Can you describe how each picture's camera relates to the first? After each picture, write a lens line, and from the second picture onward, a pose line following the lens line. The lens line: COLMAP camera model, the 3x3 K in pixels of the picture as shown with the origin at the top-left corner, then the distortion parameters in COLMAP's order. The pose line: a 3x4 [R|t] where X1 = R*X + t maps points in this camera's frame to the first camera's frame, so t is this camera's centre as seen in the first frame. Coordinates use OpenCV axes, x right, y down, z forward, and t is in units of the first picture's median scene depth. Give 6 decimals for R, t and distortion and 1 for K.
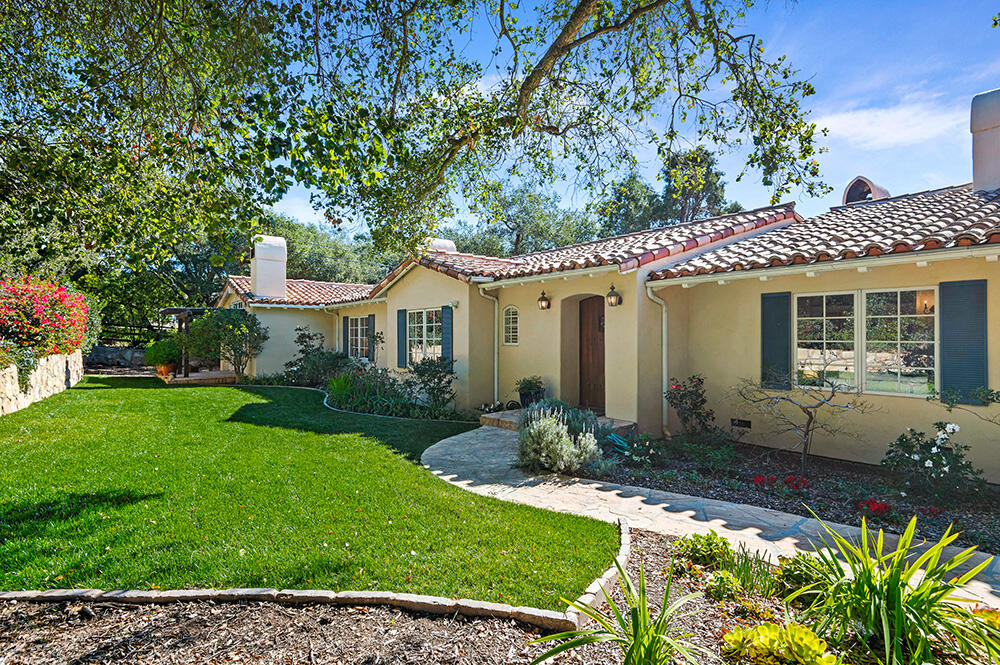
lens RADIAL K [[545.1, 0, 501.6], [0, 545.1, 332.1], [0, 0, 1]] dist [-0.000131, -0.000125]
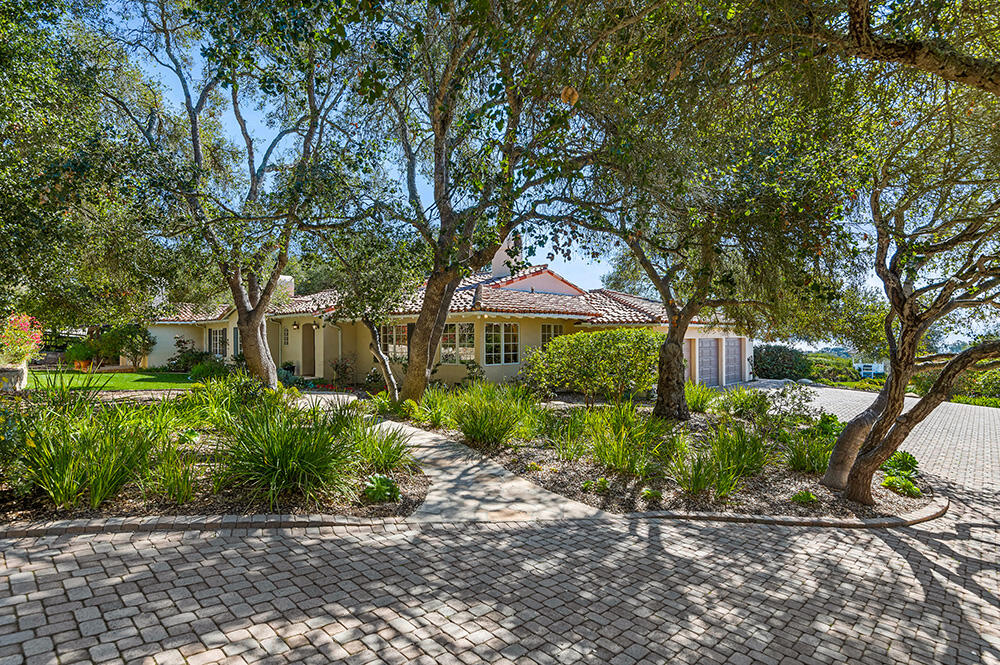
lens RADIAL K [[545.1, 0, 497.8], [0, 545.1, 334.0], [0, 0, 1]] dist [-0.000131, -0.000125]
pose [[0.984373, -0.002959, 0.176070, 0.268023], [0.003683, 0.999986, -0.003790, -0.006118], [-0.176056, 0.004379, 0.984370, -0.727138]]
